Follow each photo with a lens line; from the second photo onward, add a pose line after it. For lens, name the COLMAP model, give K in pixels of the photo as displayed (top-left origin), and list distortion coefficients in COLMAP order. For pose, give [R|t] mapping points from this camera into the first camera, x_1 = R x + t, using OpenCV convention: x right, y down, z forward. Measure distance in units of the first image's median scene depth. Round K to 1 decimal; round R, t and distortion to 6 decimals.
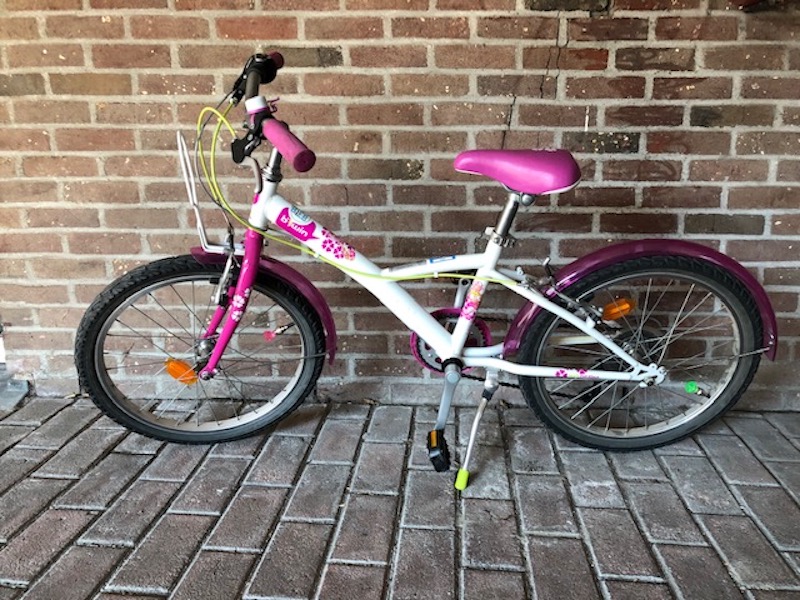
lens RADIAL K [[629.5, 0, 396.9], [0, 629.5, 302.9], [0, 0, 1]] dist [0.009510, -0.000453]
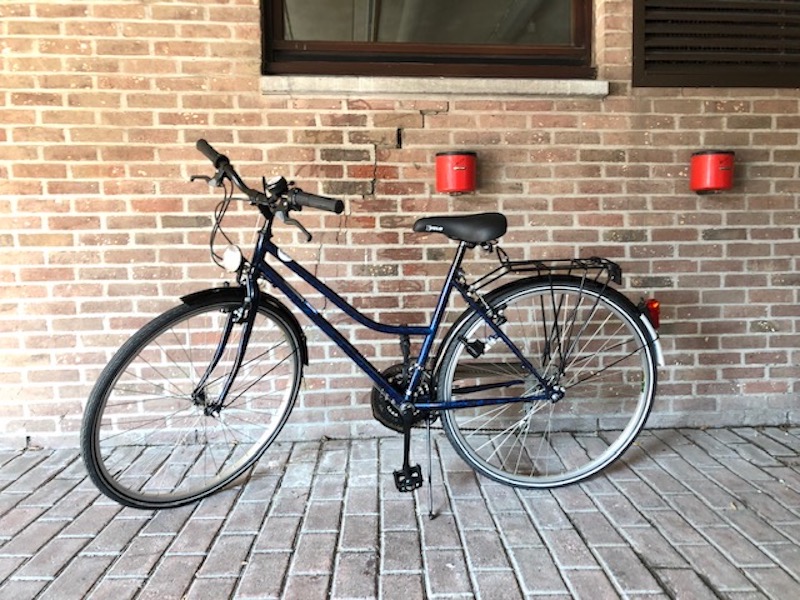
lens RADIAL K [[629.5, 0, 405.3], [0, 629.5, 298.1], [0, 0, 1]] dist [0.009510, -0.000453]
pose [[0.991299, -0.024743, 0.129284, 0.189828], [0.042503, 0.989731, -0.136475, 0.045907], [-0.124579, 0.140783, 0.982171, -0.622443]]
